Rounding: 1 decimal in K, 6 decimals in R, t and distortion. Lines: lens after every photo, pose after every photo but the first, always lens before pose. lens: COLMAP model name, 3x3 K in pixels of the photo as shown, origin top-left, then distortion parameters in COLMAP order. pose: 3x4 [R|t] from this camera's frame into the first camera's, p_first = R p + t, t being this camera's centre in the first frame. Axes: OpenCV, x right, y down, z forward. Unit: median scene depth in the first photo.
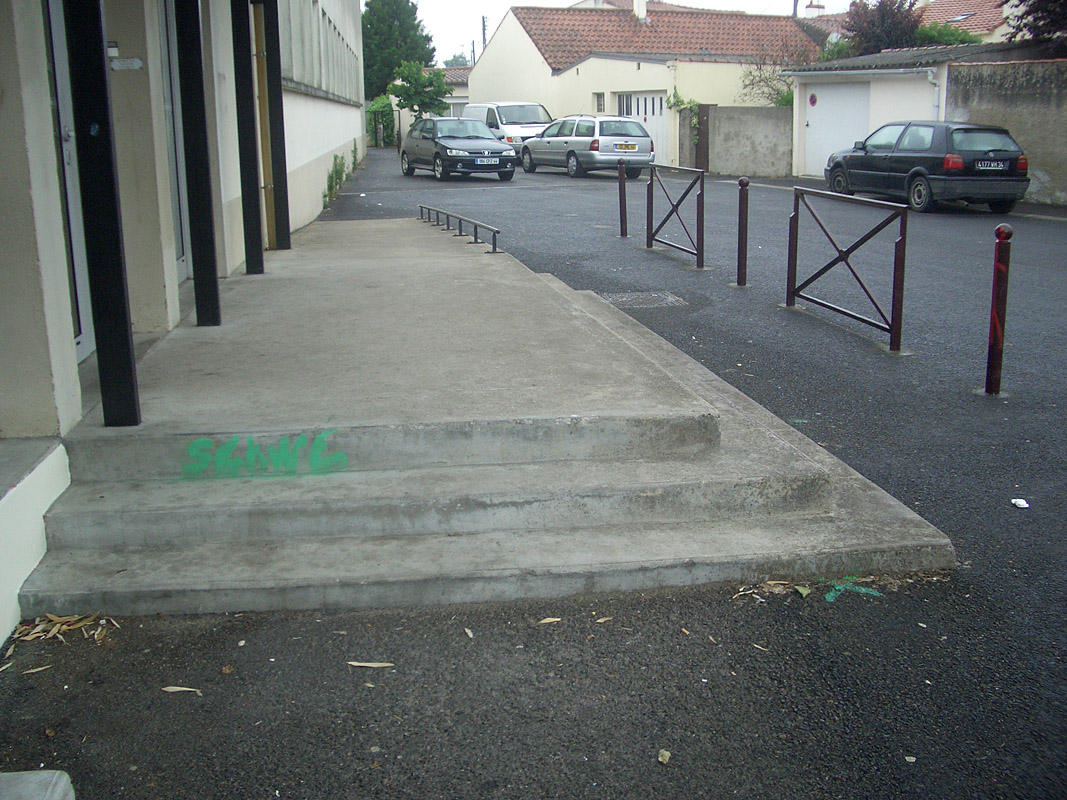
lens RADIAL K [[1112.5, 0, 533.5], [0, 1112.5, 400.0], [0, 0, 1]] dist [-0.272834, 0.378522]
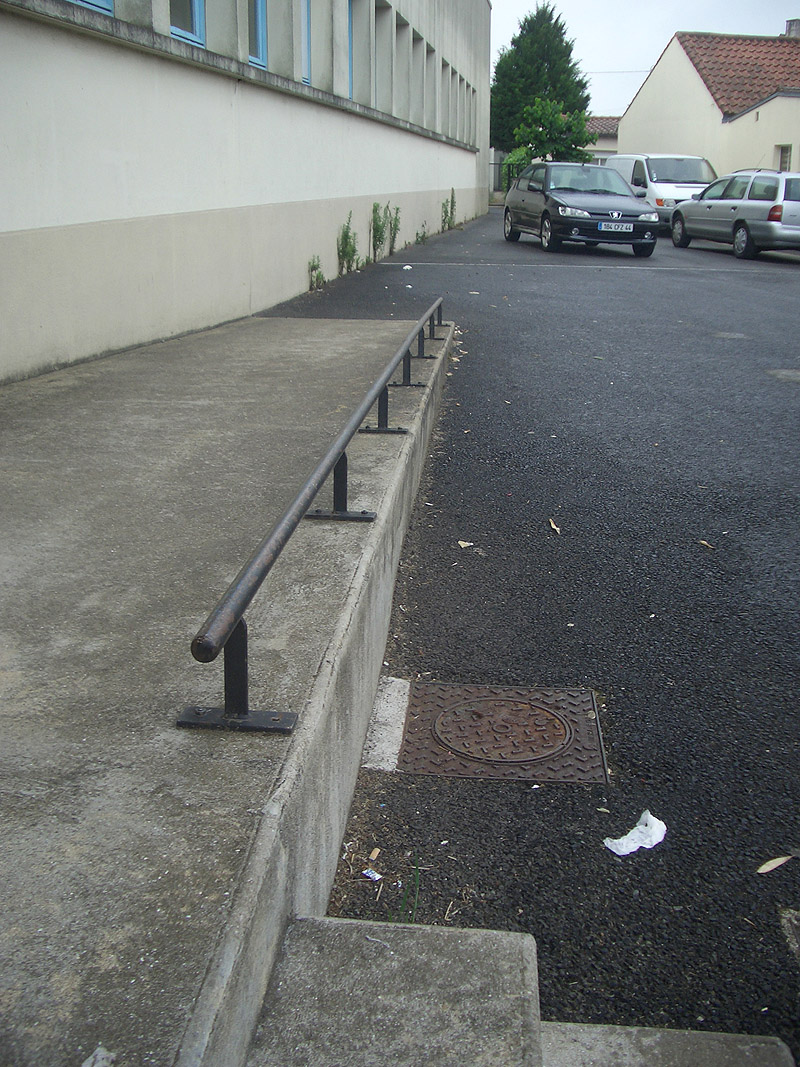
lens RADIAL K [[1110.8, 0, 419.4], [0, 1110.8, 534.4], [0, 0, 1]] dist [-0.240571, 0.261343]
pose [[0.969518, 0.100066, -0.223656, 0.009129], [-0.086279, 0.993765, 0.070615, -0.059200], [0.229327, -0.049166, 0.972107, 0.281848]]
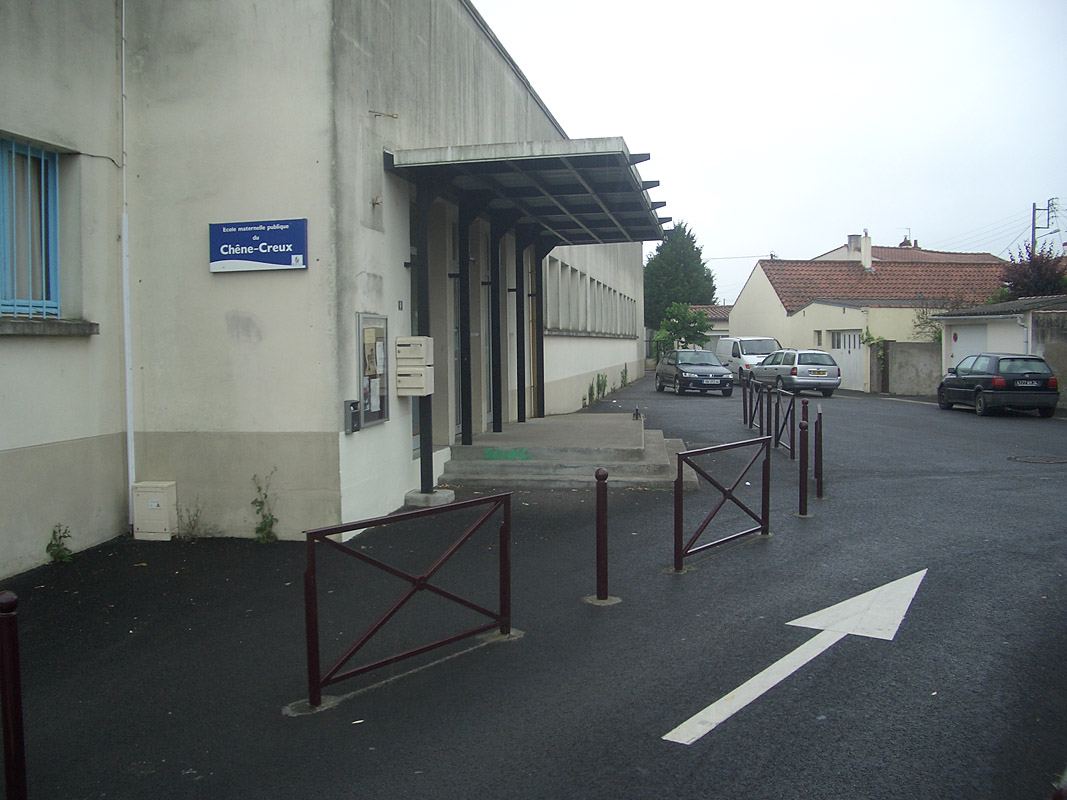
lens RADIAL K [[1112.5, 0, 533.5], [0, 1112.5, 400.0], [0, 0, 1]] dist [-0.272834, 0.378522]
pose [[0.961127, 0.019218, -0.275438, 0.118248], [-0.074011, 0.979000, -0.189949, 0.080846], [0.266003, 0.202951, 0.942366, -0.343820]]
